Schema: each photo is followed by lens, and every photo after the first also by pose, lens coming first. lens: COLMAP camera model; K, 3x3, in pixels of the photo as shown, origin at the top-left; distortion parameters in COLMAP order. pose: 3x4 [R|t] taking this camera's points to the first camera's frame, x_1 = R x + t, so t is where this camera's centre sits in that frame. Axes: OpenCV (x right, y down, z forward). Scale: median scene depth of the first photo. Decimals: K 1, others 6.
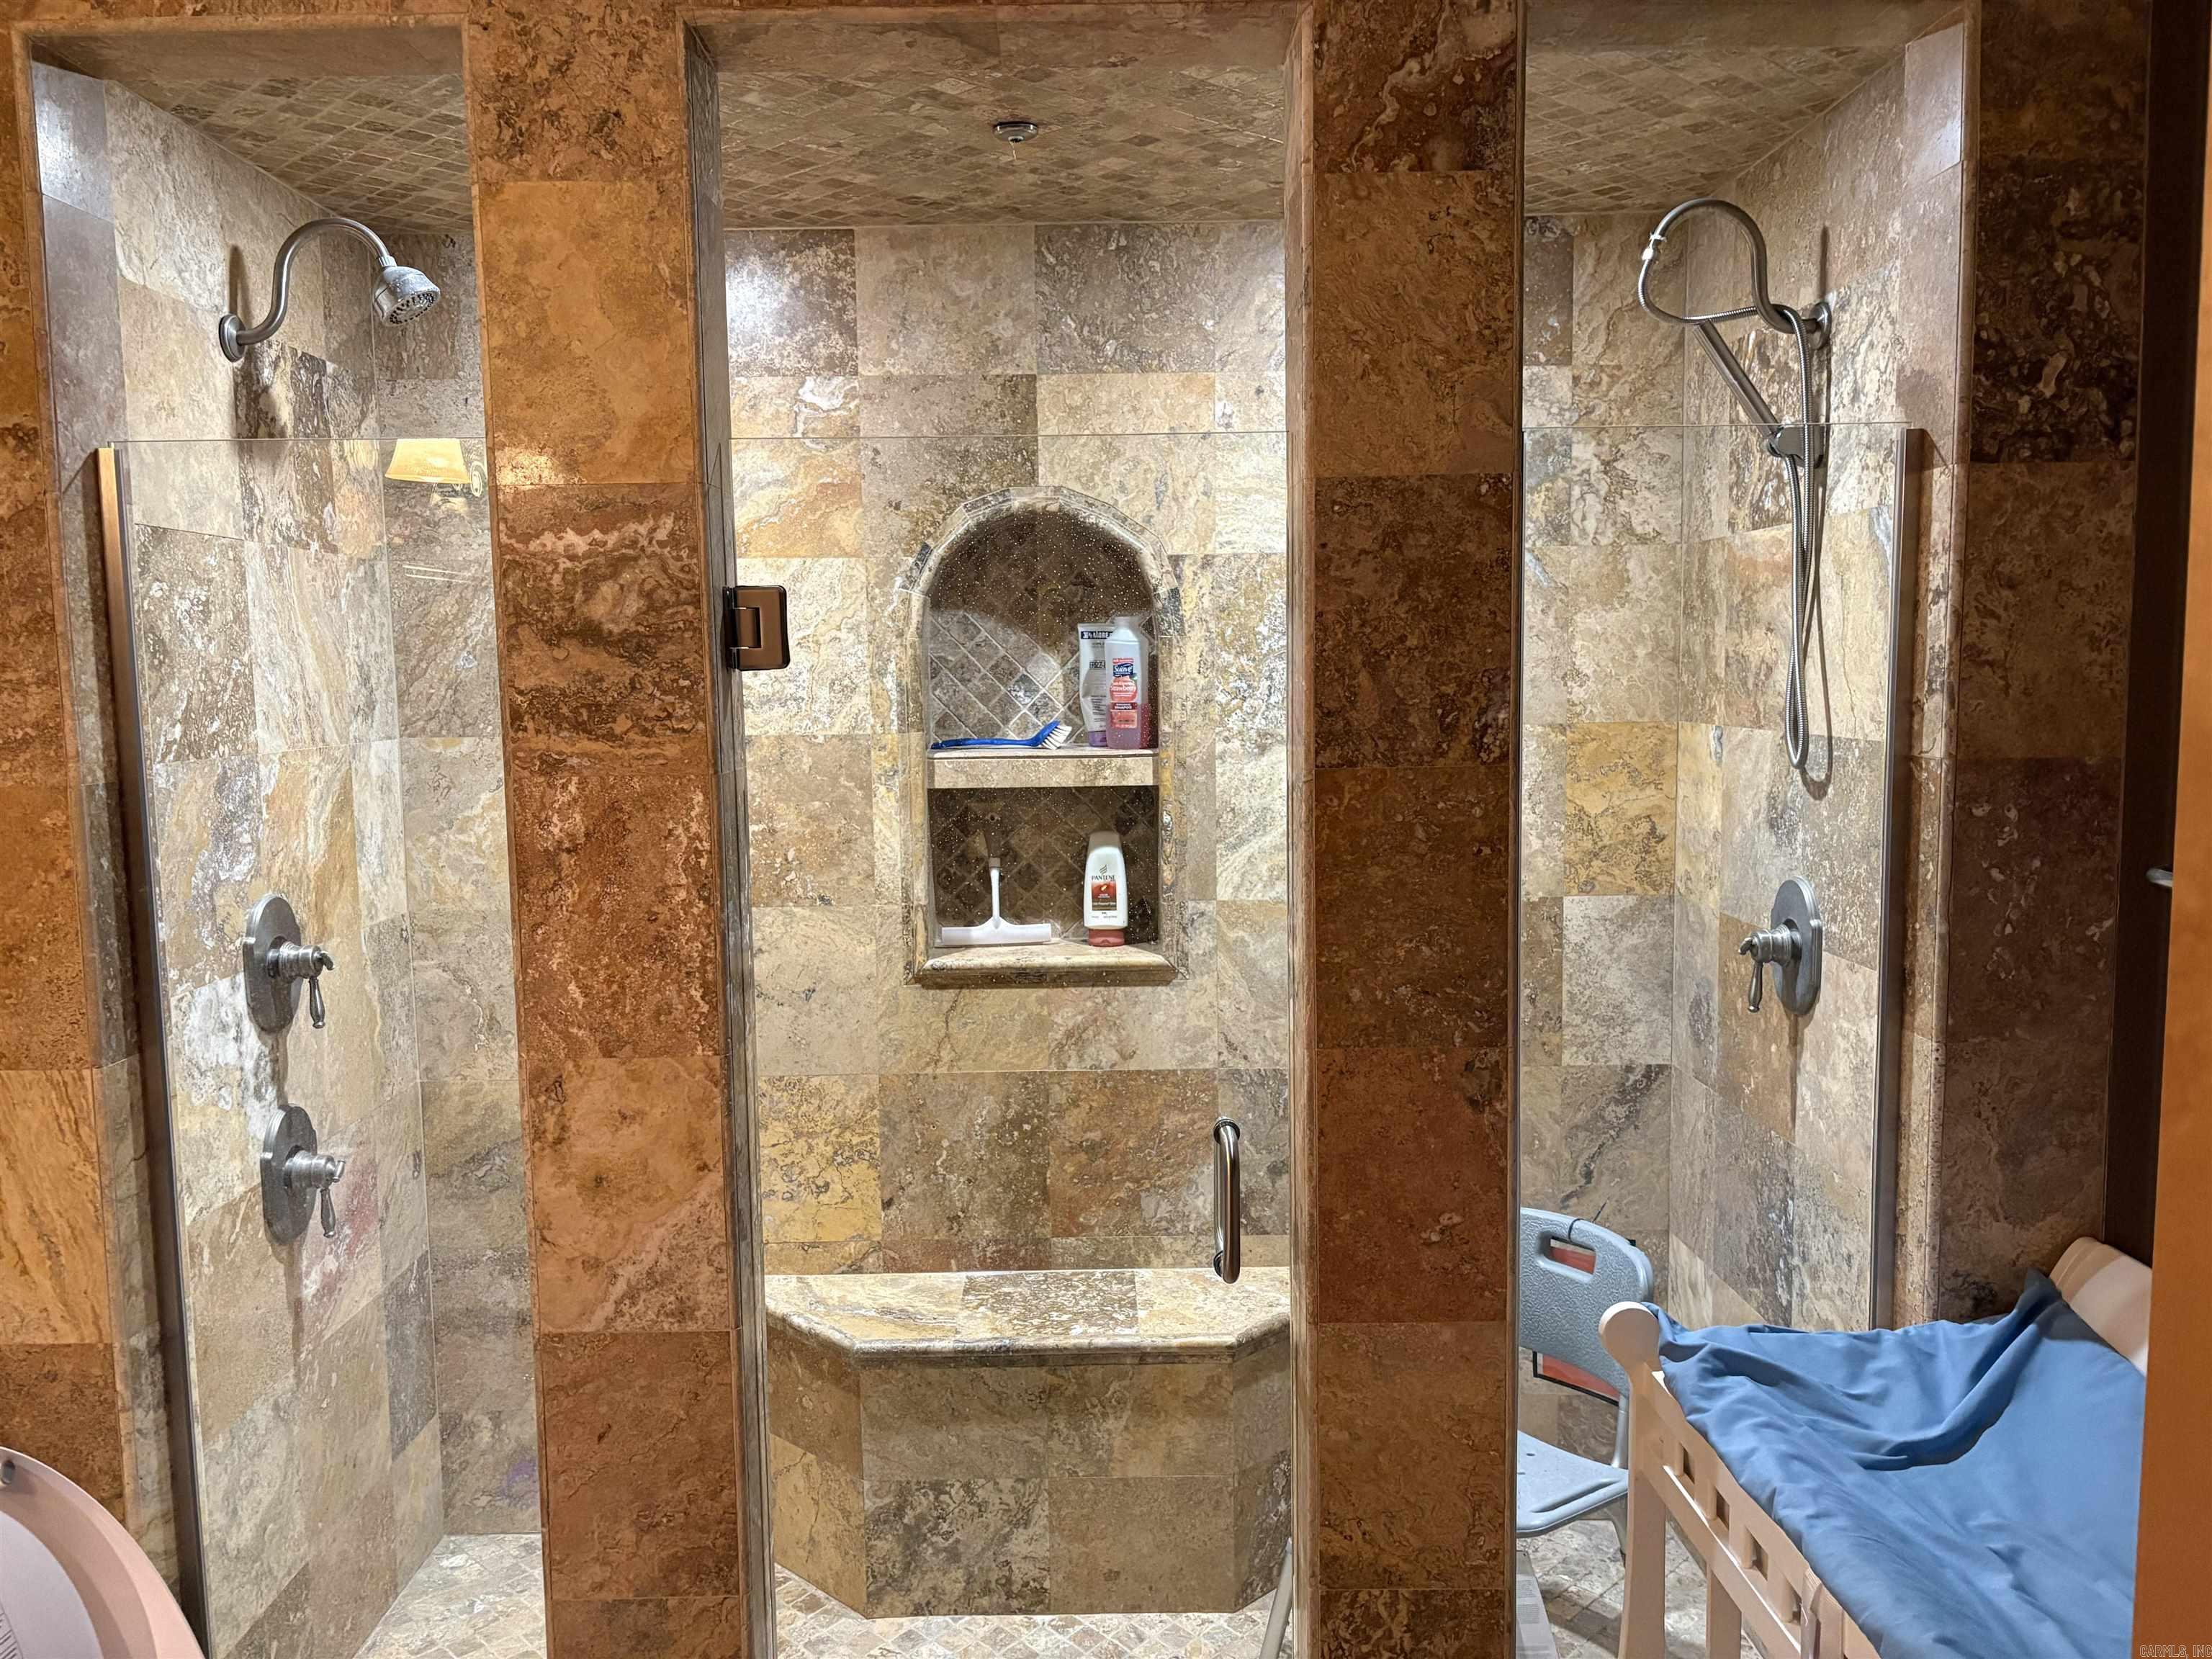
lens RADIAL K [[1673.5, 0, 1102.0], [0, 1673.5, 812.2], [0, 0, 1]] dist [0.037990, -0.045234]
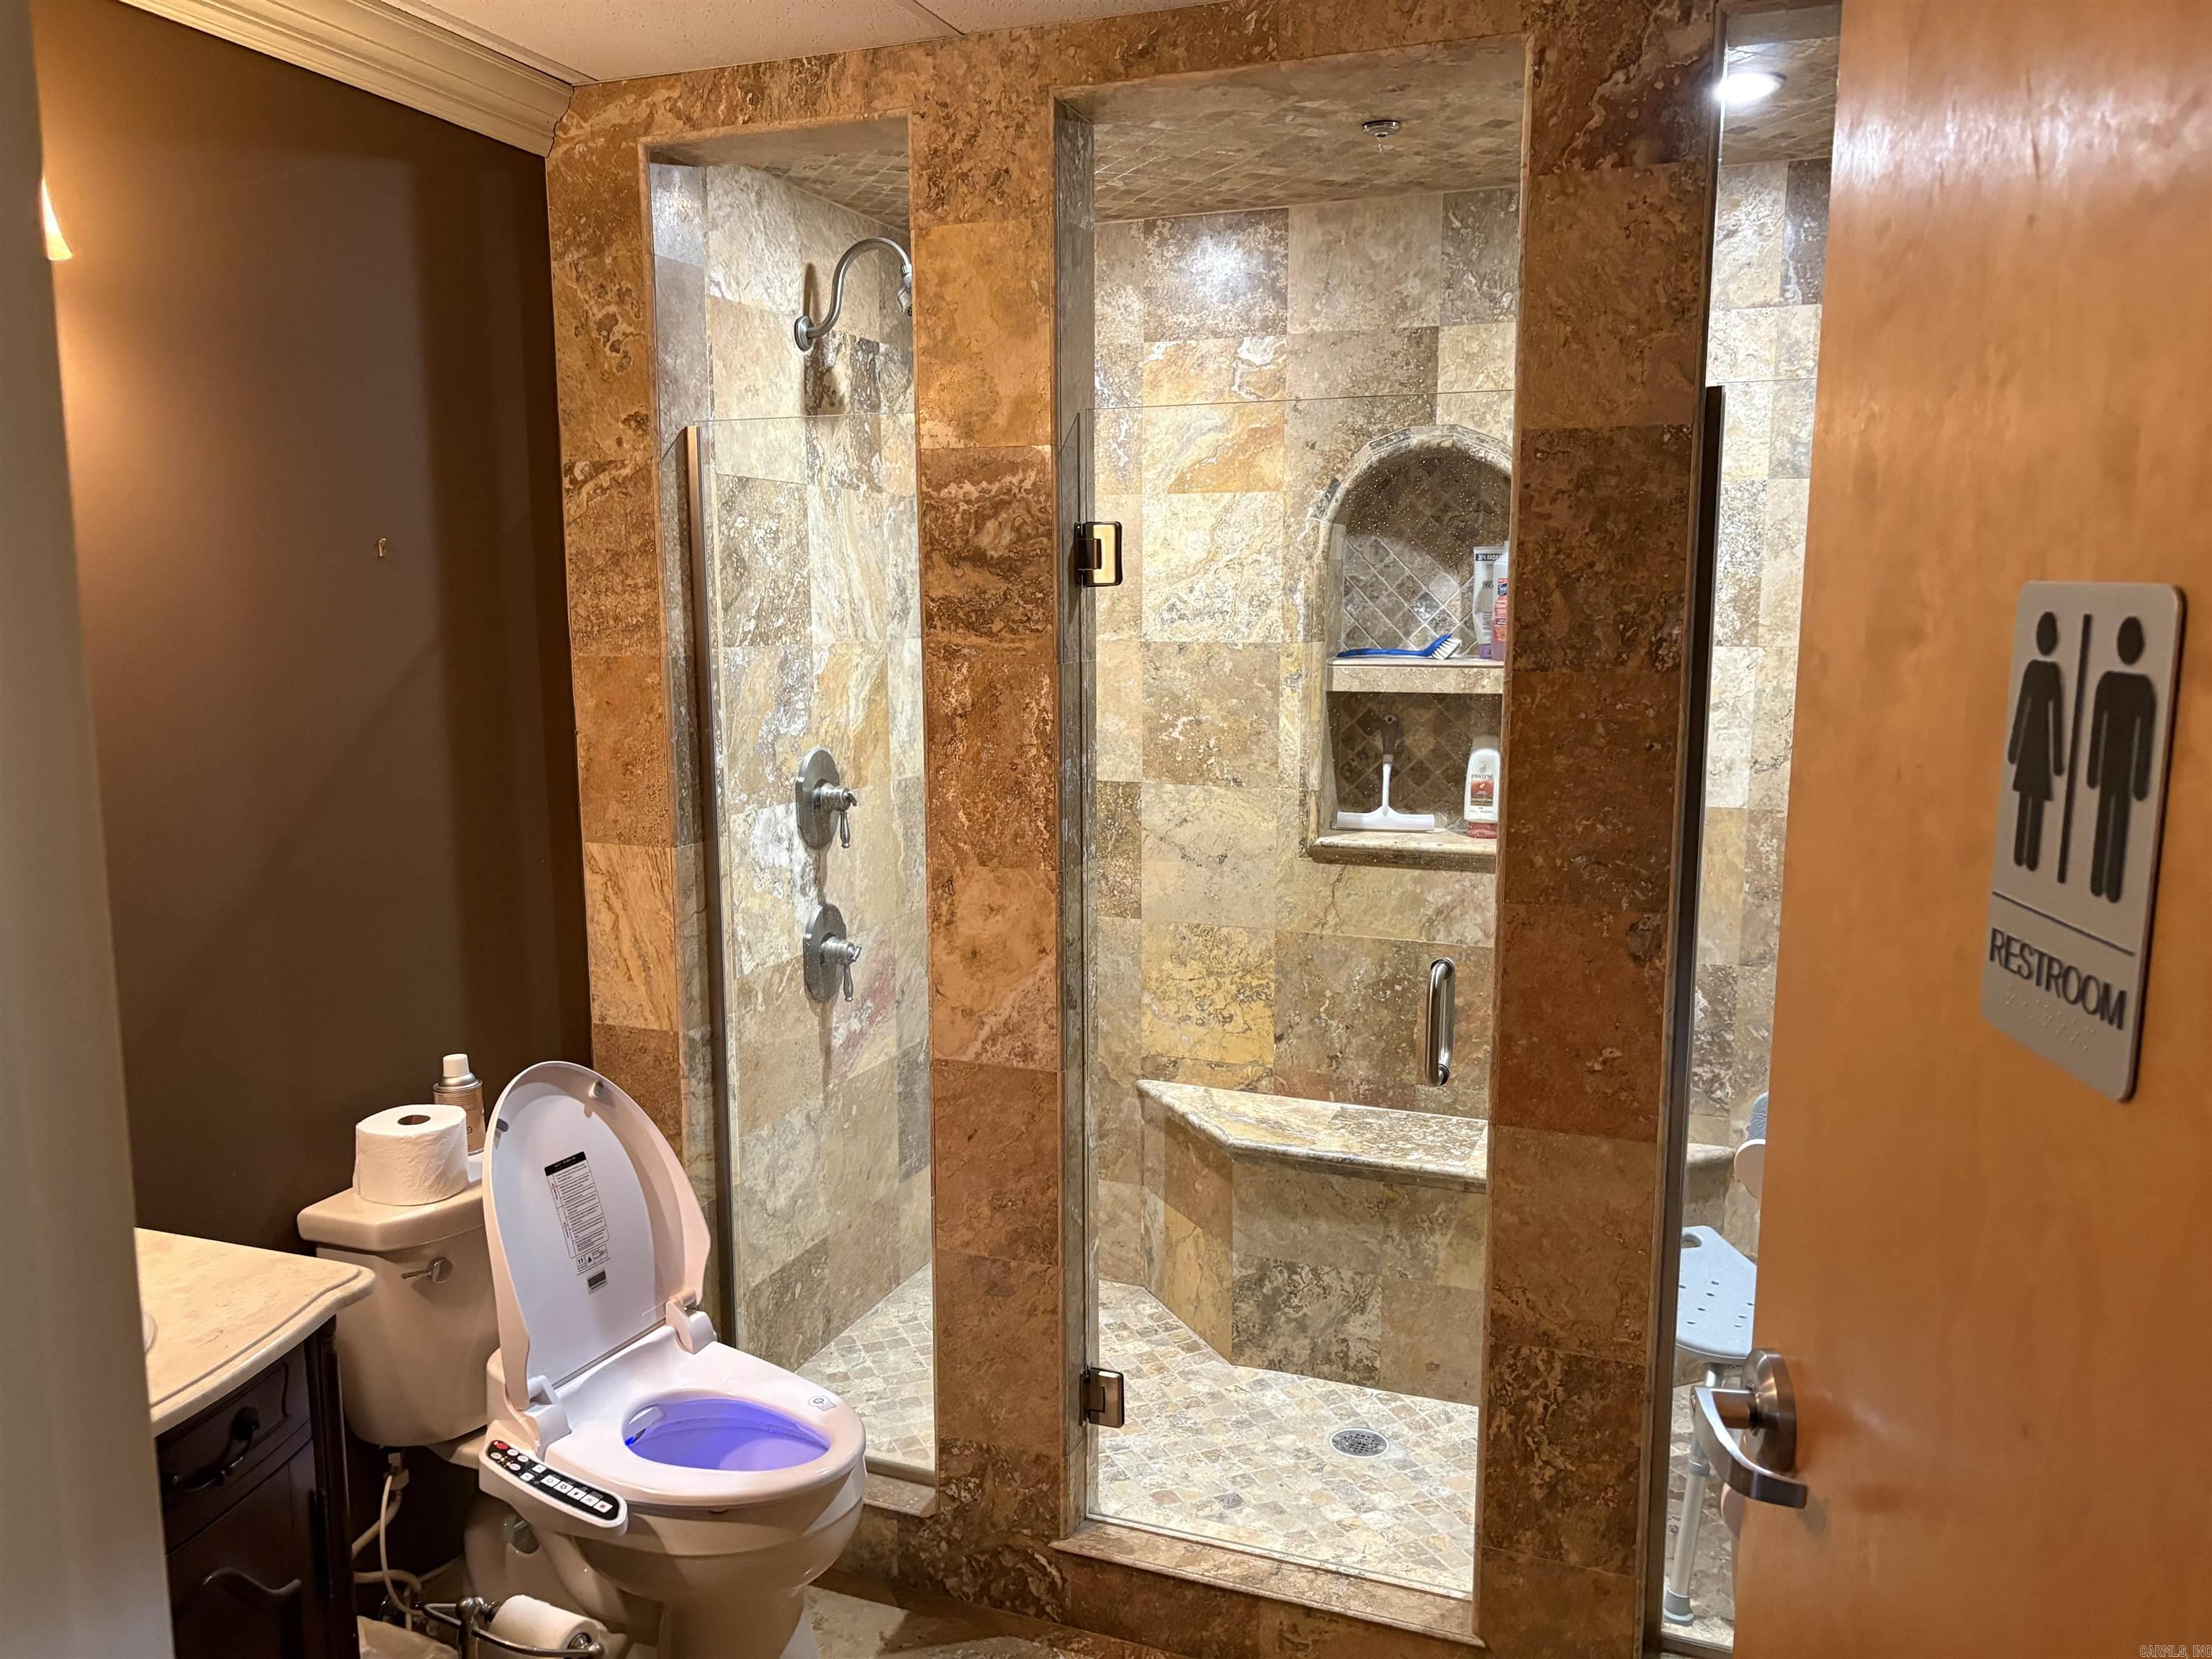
lens RADIAL K [[1673.5, 0, 1103.5], [0, 1673.5, 823.4], [0, 0, 1]] dist [0.037990, -0.045234]
pose [[0.929214, 0.065318, -0.363723, 0.288501], [-0.045720, 0.997013, 0.062242, 0.020195], [0.366703, -0.041207, 0.929425, -0.234145]]
